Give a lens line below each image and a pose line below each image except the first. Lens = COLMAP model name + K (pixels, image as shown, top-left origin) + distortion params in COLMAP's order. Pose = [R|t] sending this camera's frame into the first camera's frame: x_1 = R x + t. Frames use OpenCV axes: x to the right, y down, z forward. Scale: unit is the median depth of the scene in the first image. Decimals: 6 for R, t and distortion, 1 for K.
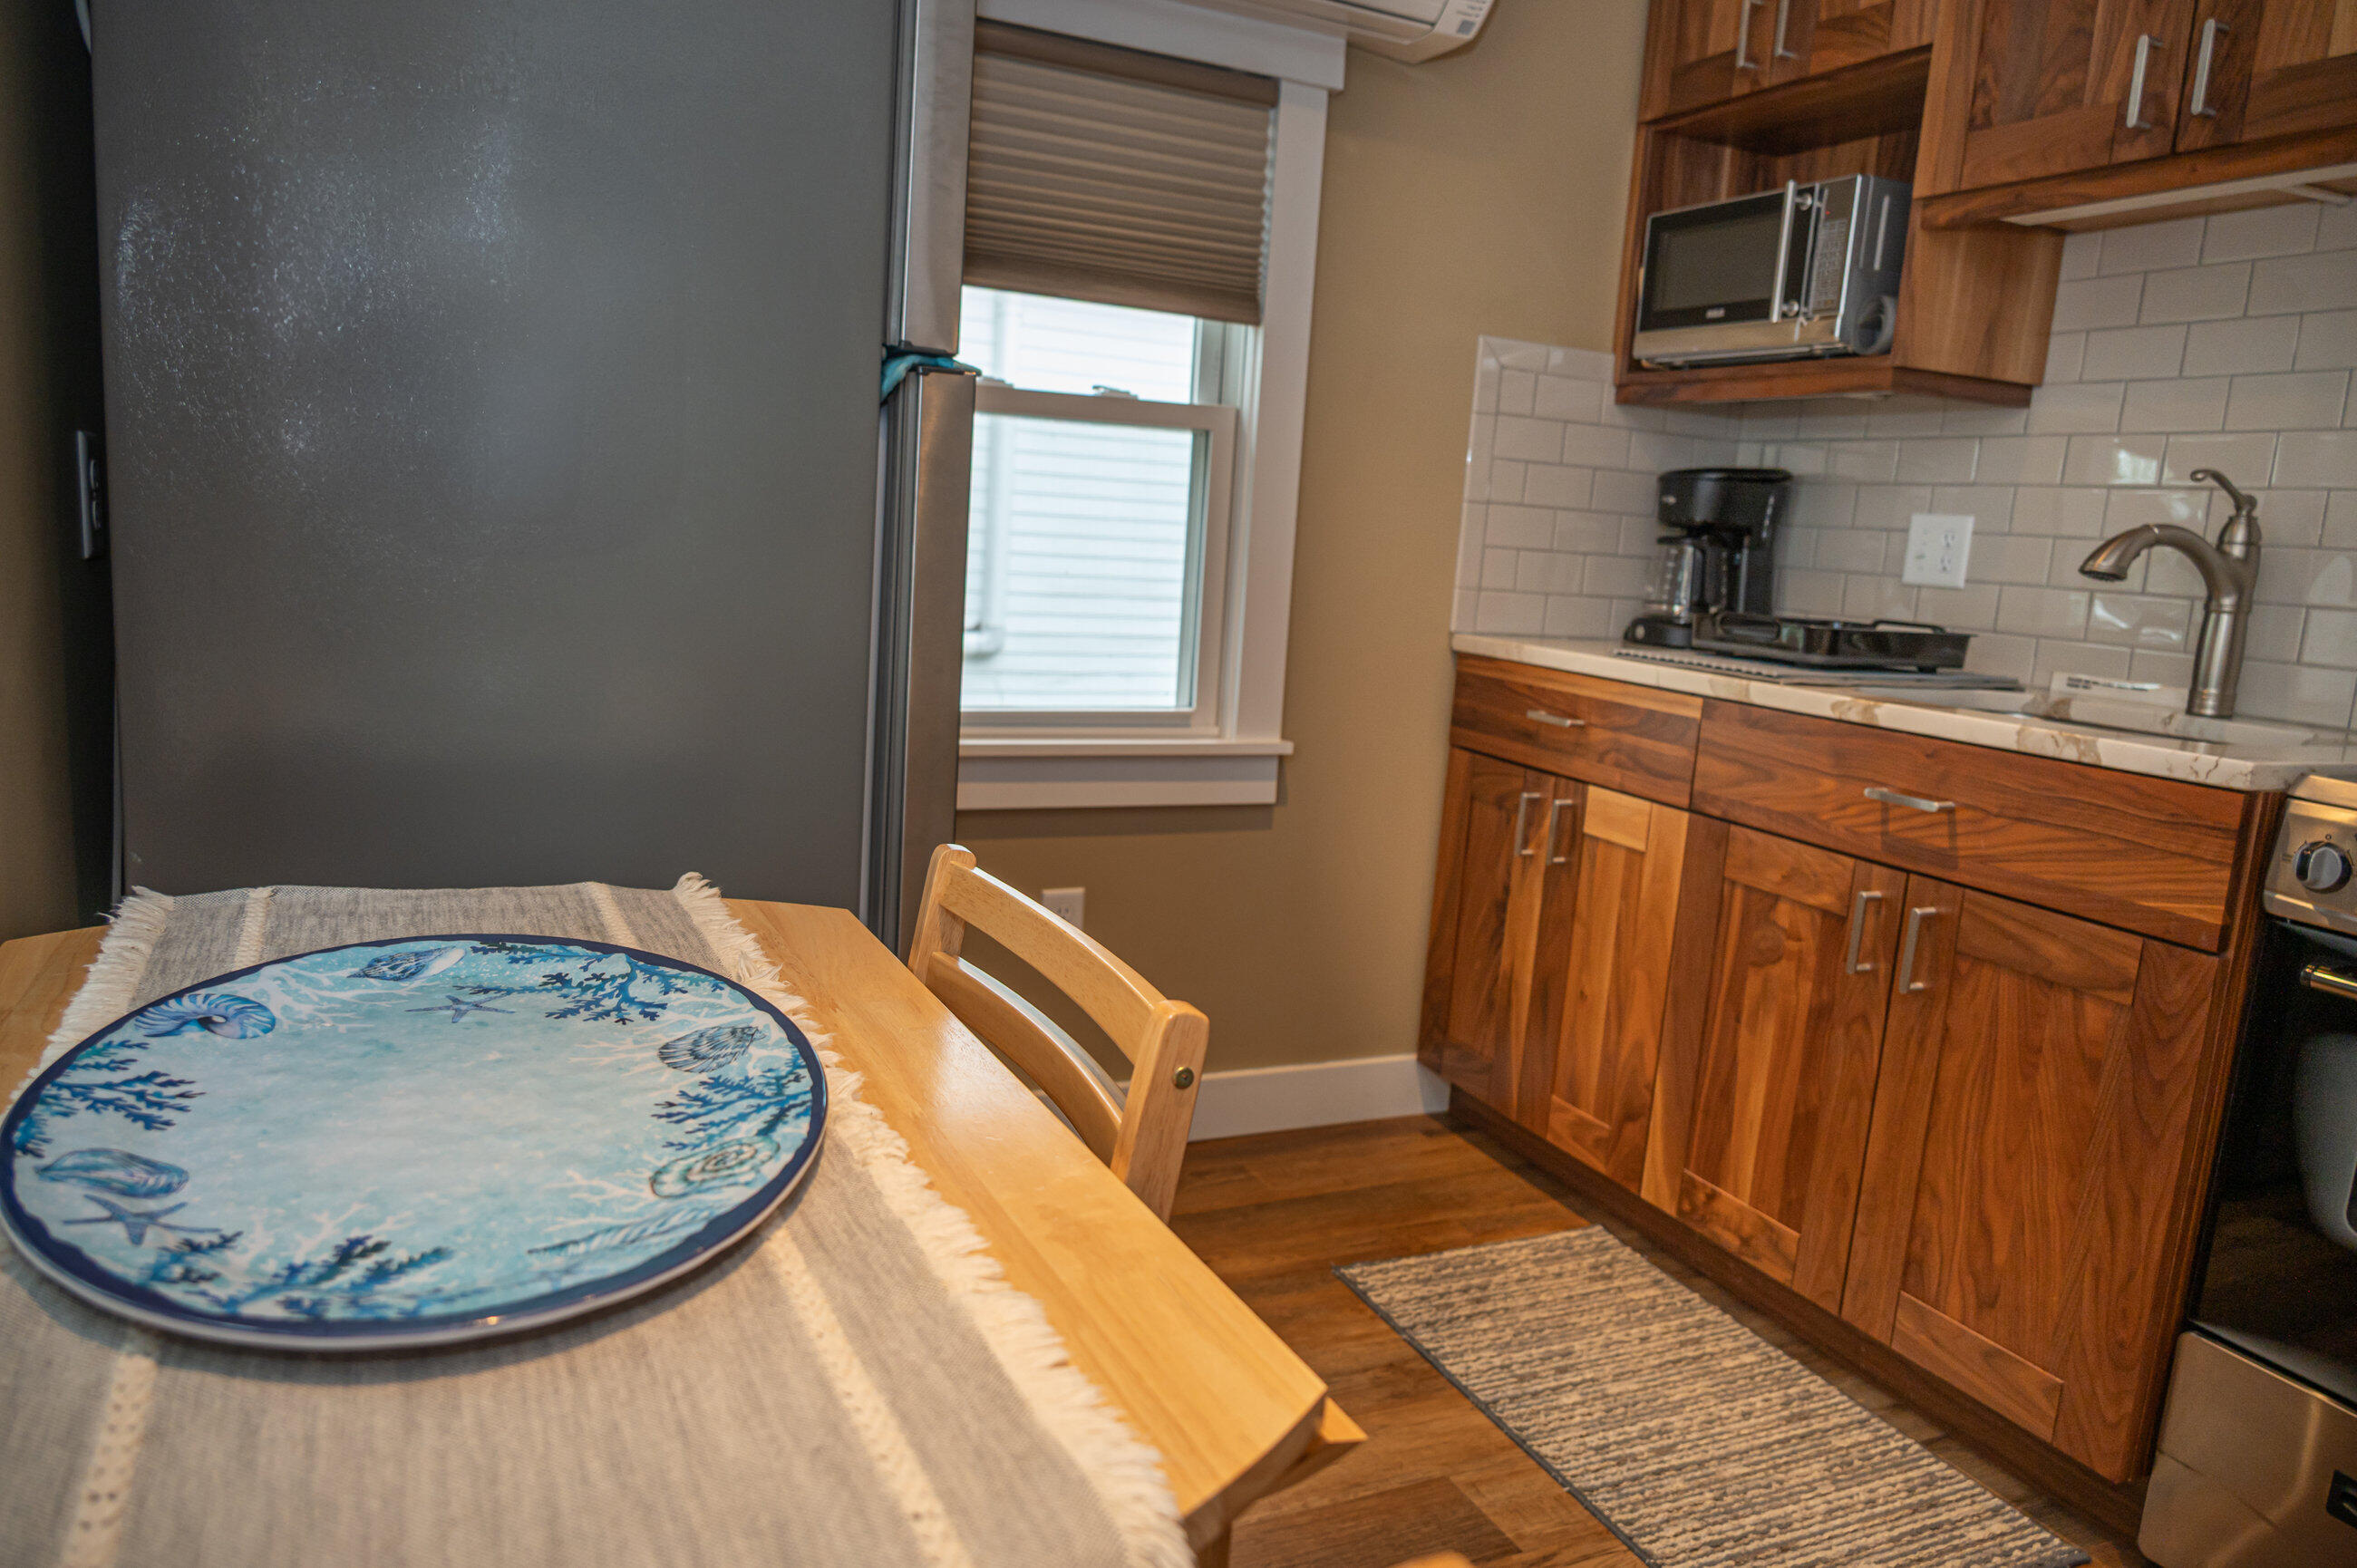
lens RADIAL K [[1549.1, 0, 1178.5], [0, 1549.1, 784.0], [0, 0, 1]] dist [-0.004845, -0.001395]
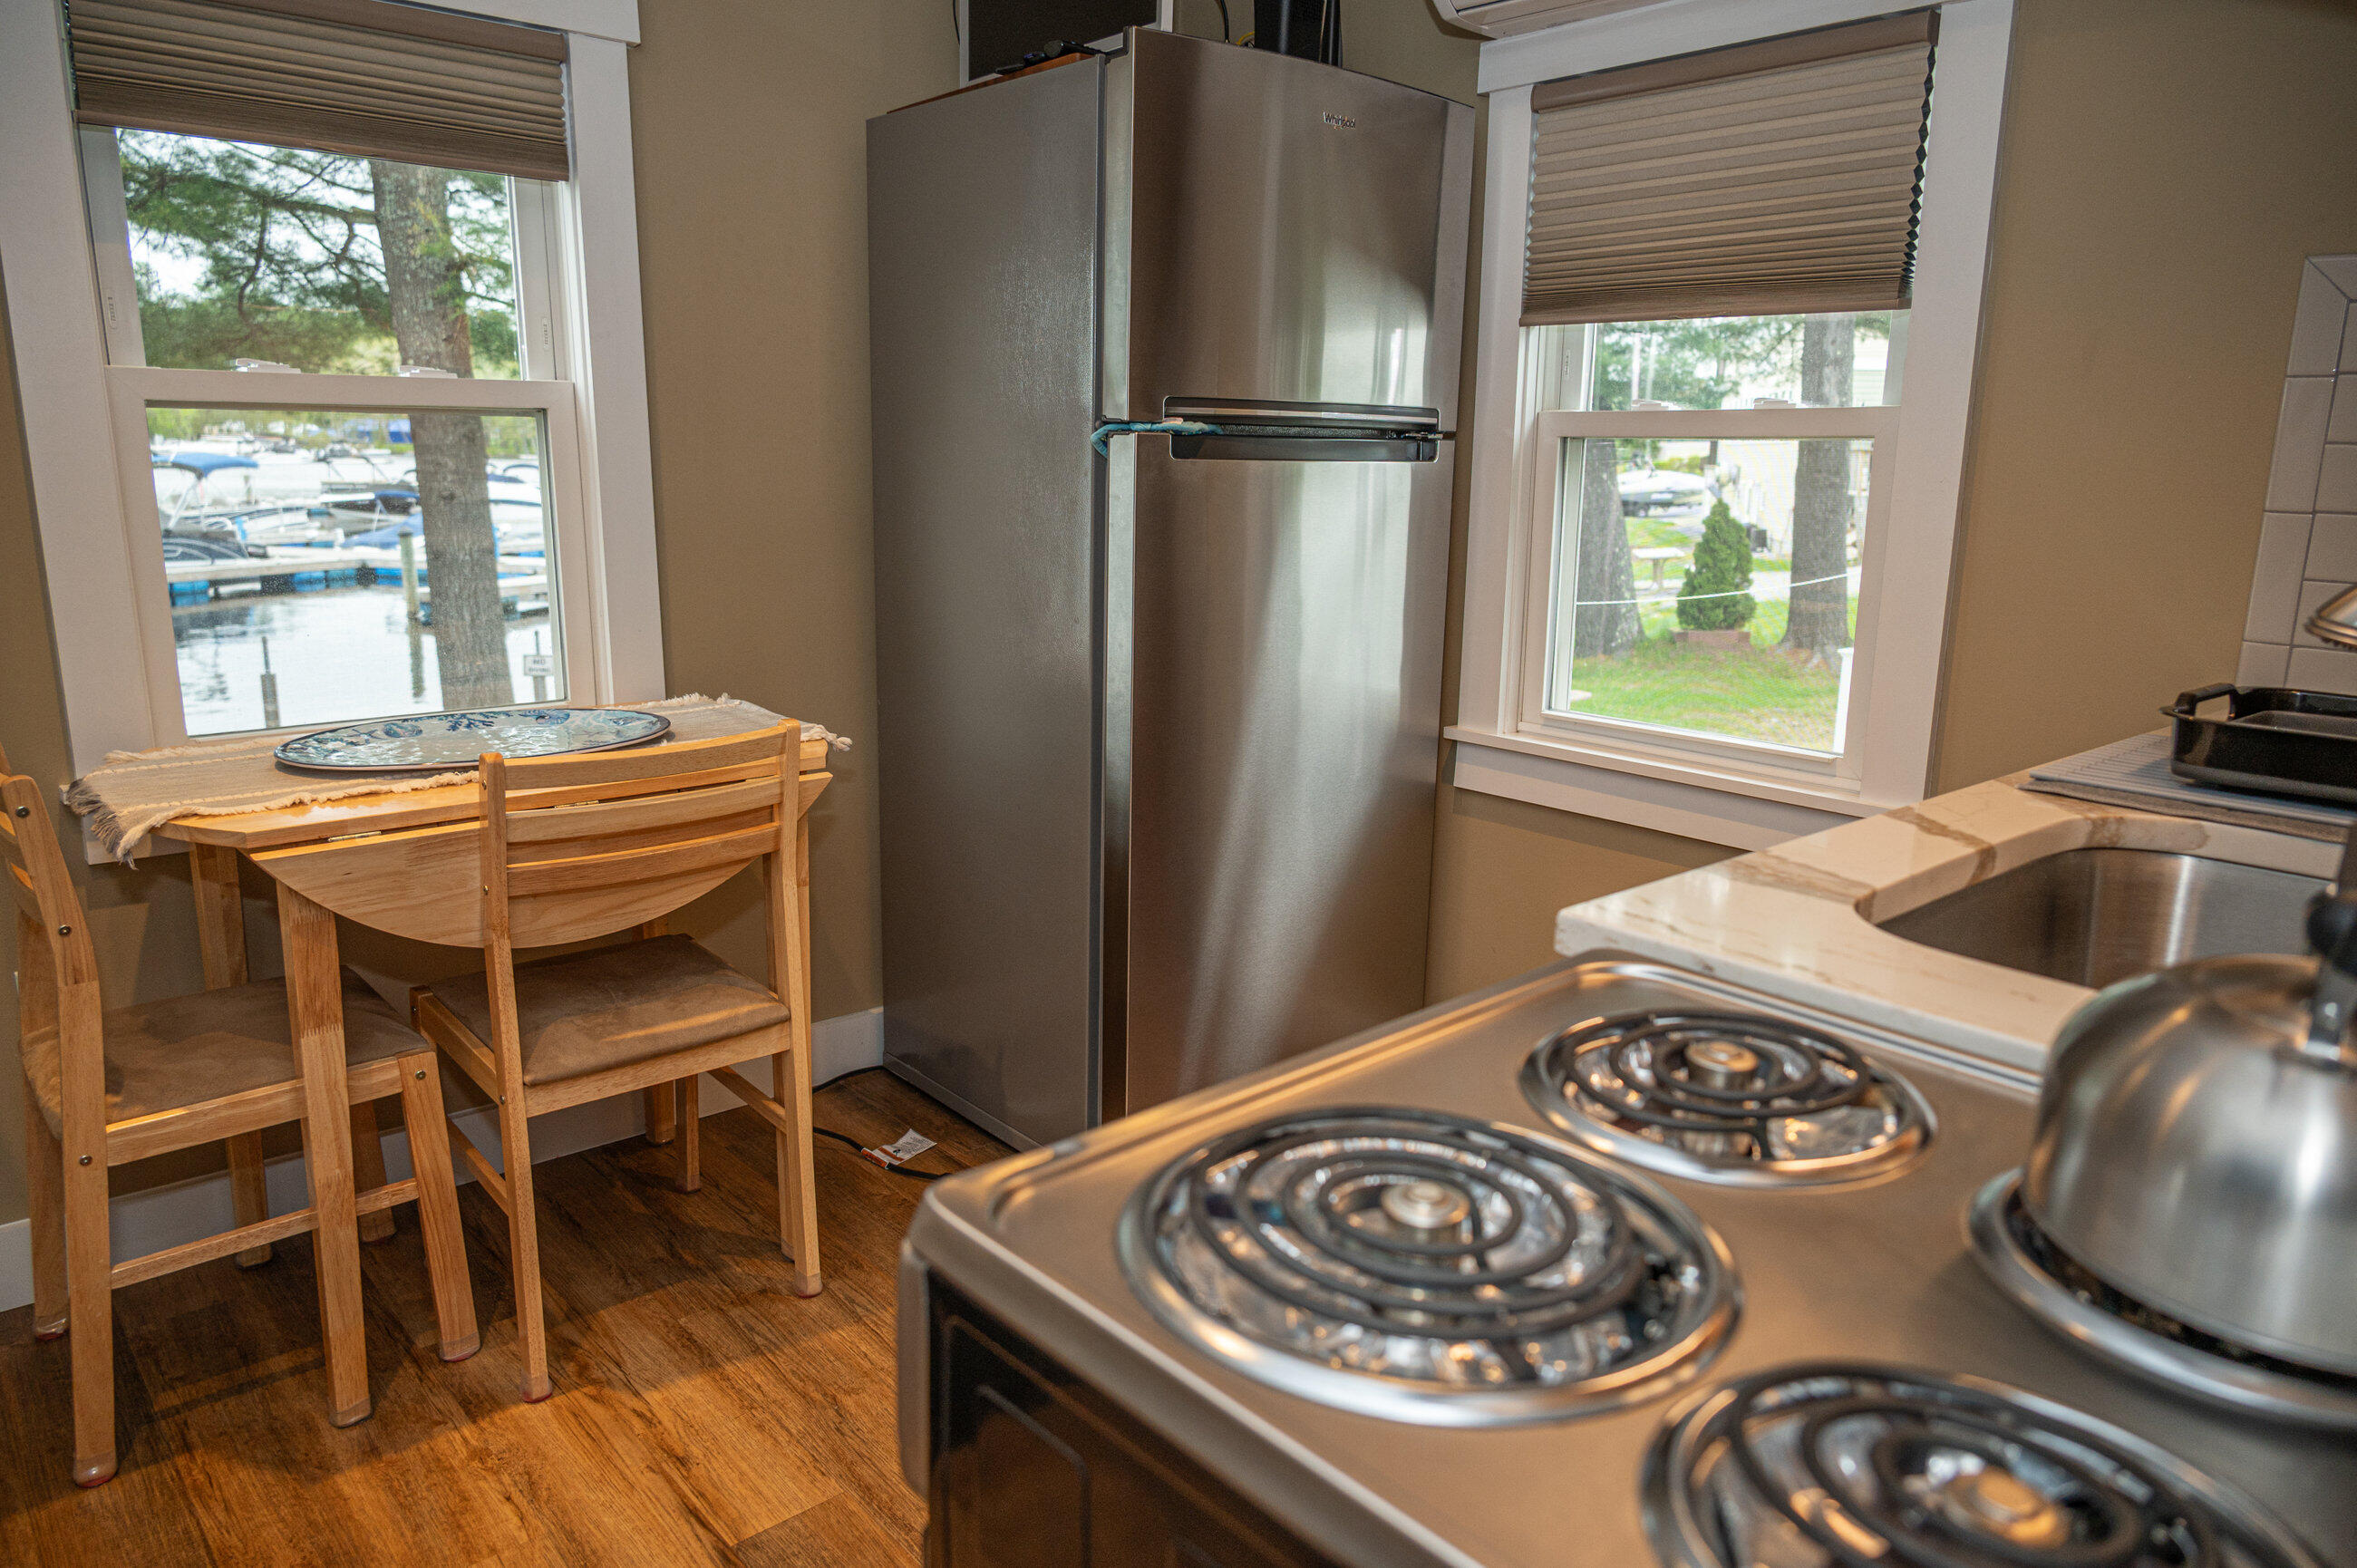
lens RADIAL K [[1549.1, 0, 1178.5], [0, 1549.1, 784.0], [0, 0, 1]] dist [-0.004845, -0.001395]
pose [[0.282897, 0.137737, -0.949209, 0.907180], [-0.162322, 0.982236, 0.094152, -0.062501], [0.945315, 0.127442, 0.300229, 0.453584]]
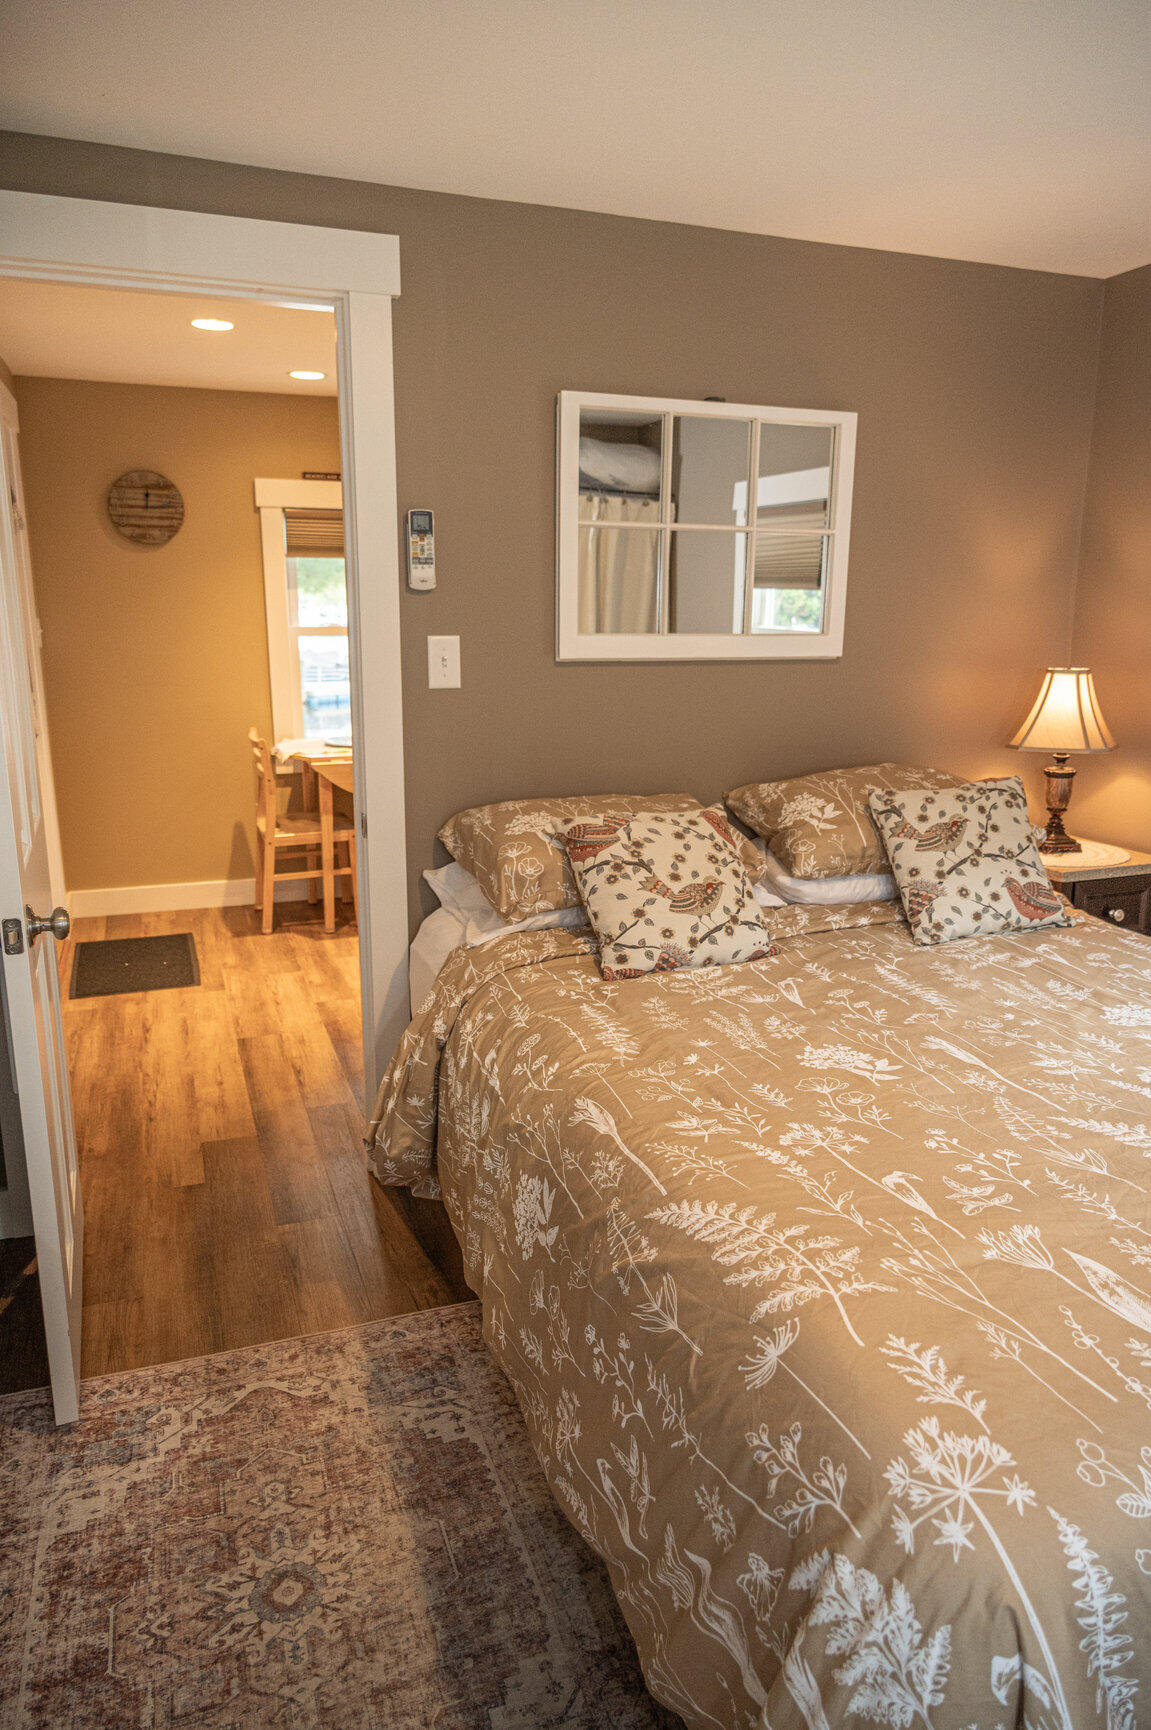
lens RADIAL K [[1134.3, 0, 575.5], [0, 1134.3, 865.0], [0, 0, 1]] dist [-0.005437, -0.002097]
pose [[-0.085349, 0.155843, -0.984088, 2.073726], [-0.183025, 0.968432, 0.169238, -0.142803], [0.979397, 0.194557, -0.054131, 0.868140]]
